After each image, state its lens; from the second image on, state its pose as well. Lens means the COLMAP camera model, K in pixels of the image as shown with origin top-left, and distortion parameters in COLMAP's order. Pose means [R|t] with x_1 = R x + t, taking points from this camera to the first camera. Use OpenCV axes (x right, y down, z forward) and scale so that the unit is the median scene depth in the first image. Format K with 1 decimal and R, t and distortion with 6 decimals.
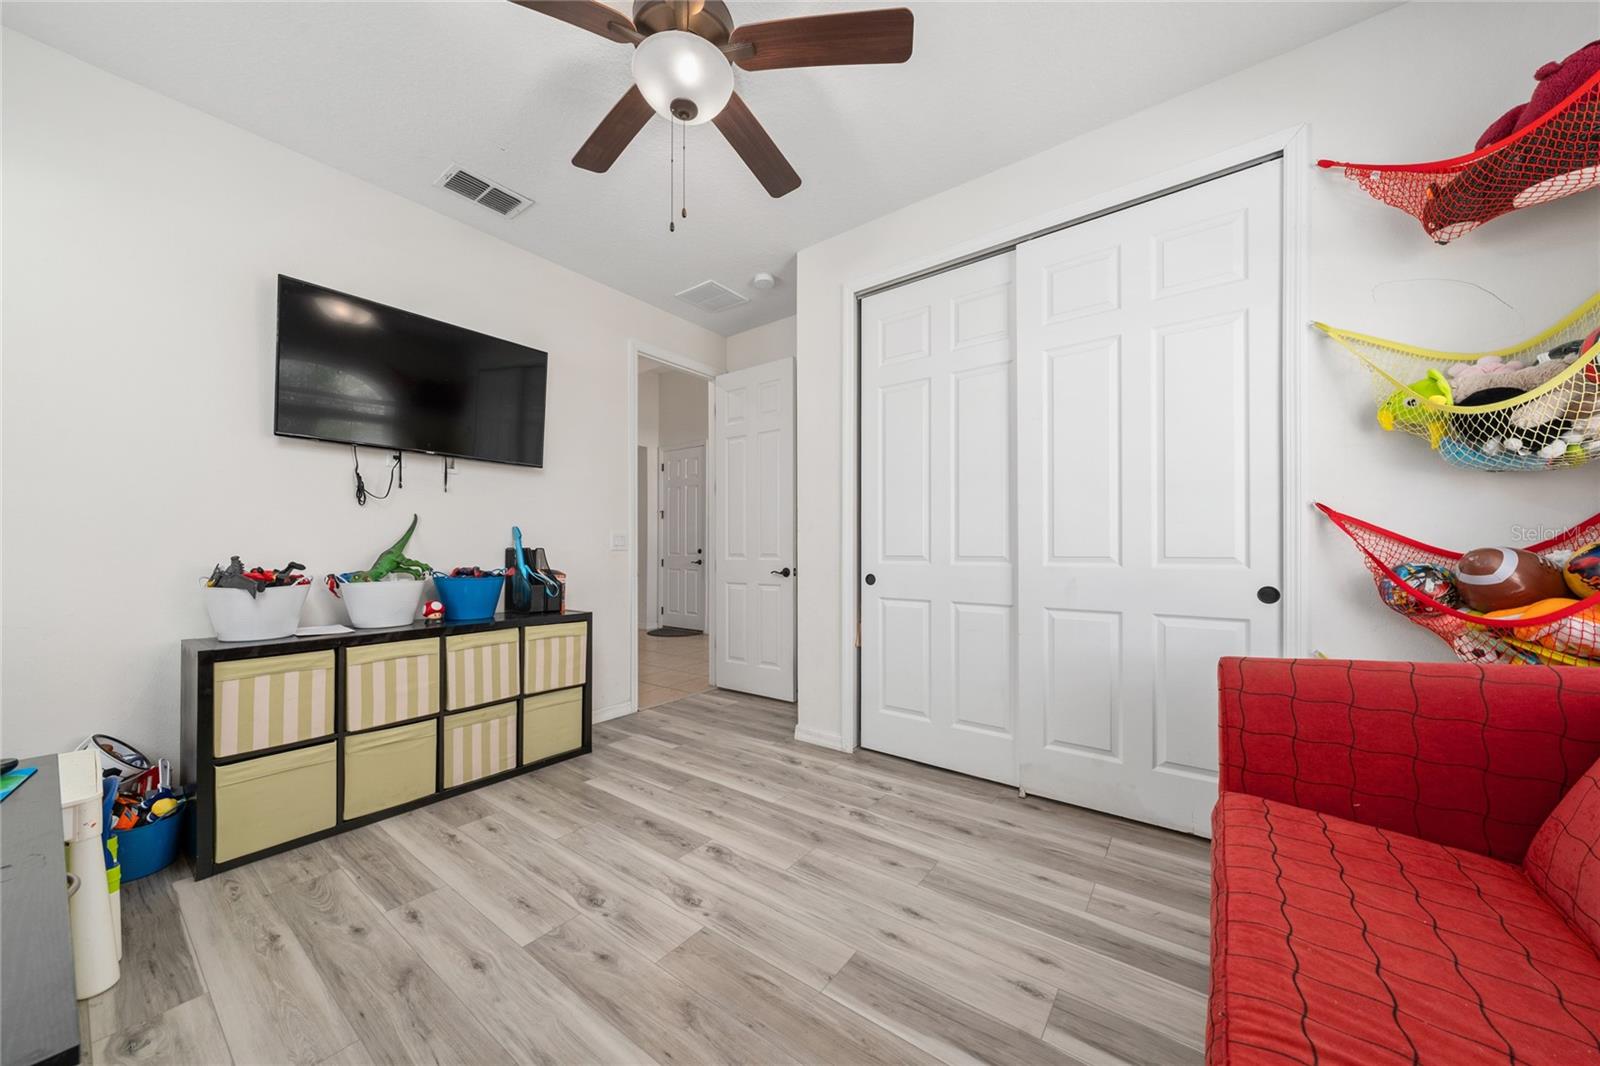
lens RADIAL K [[553.4, 0, 802.1], [0, 553.4, 542.1], [0, 0, 1]] dist [0.000372, 0.000004]
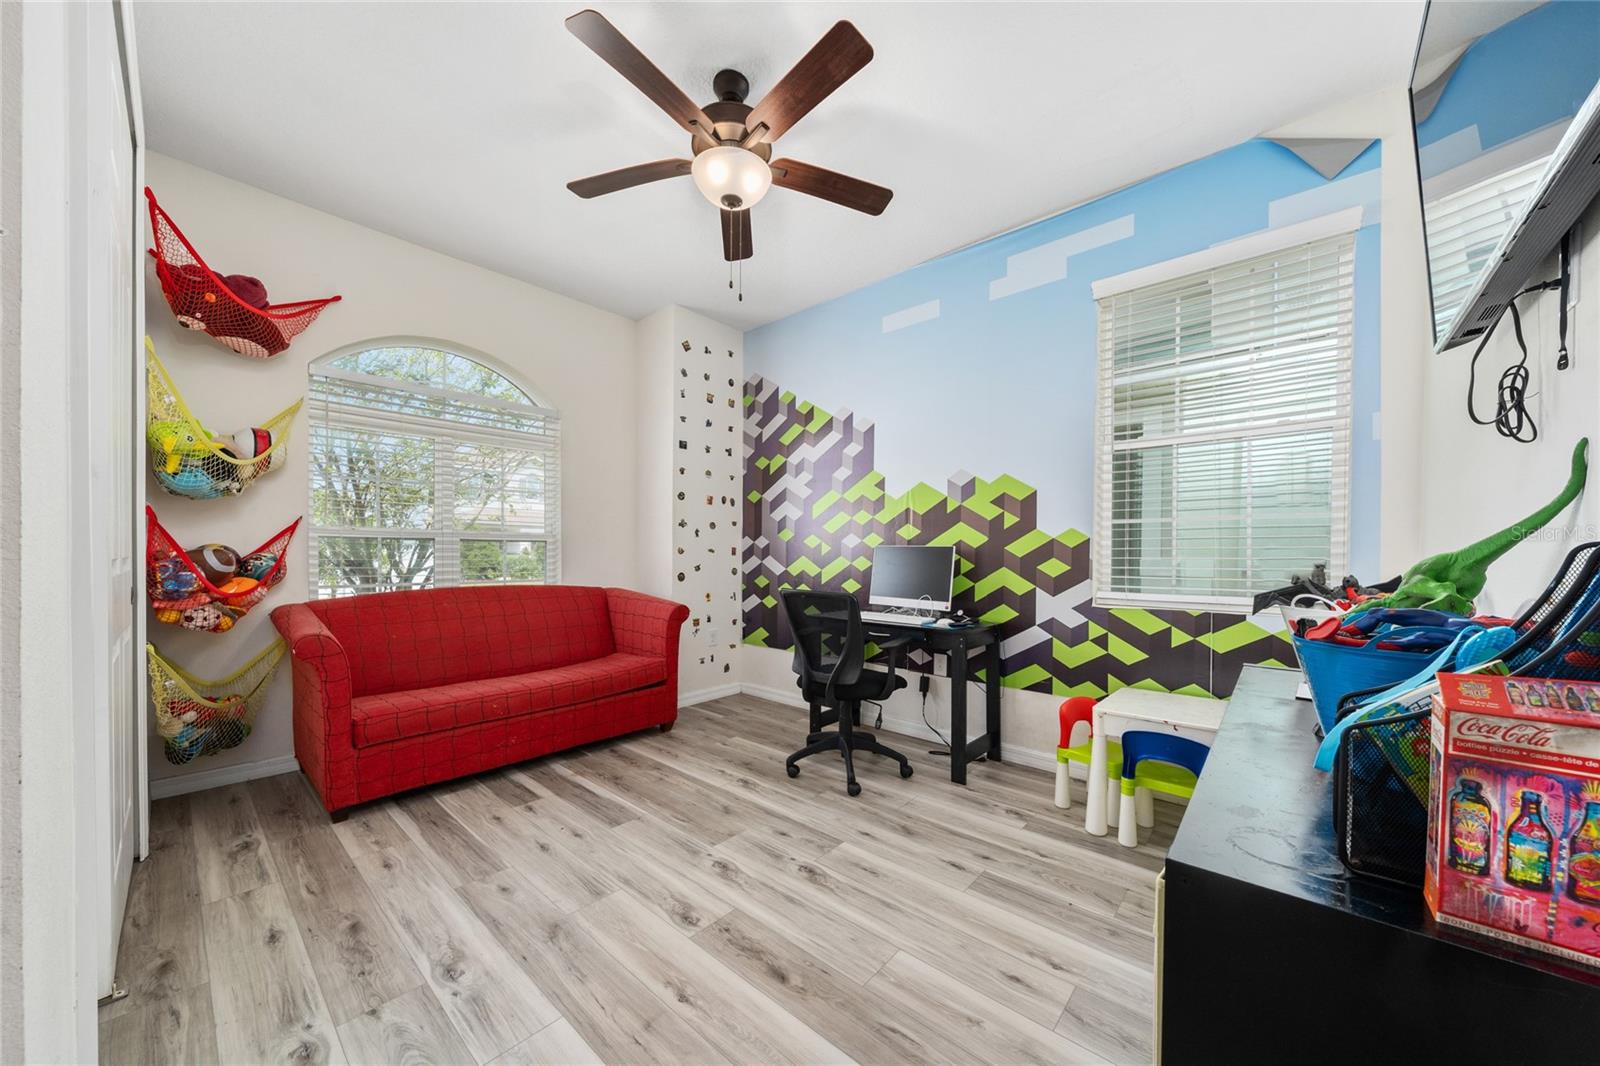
lens RADIAL K [[553.4, 0, 803.3], [0, 553.4, 561.3], [0, 0, 1]] dist [0.000372, 0.000004]
pose [[-0.996464, -0.006858, 0.083741, -0.429943], [-0.006681, 0.999975, 0.002390, 0.029591], [-0.083755, 0.001822, -0.996485, 1.985353]]
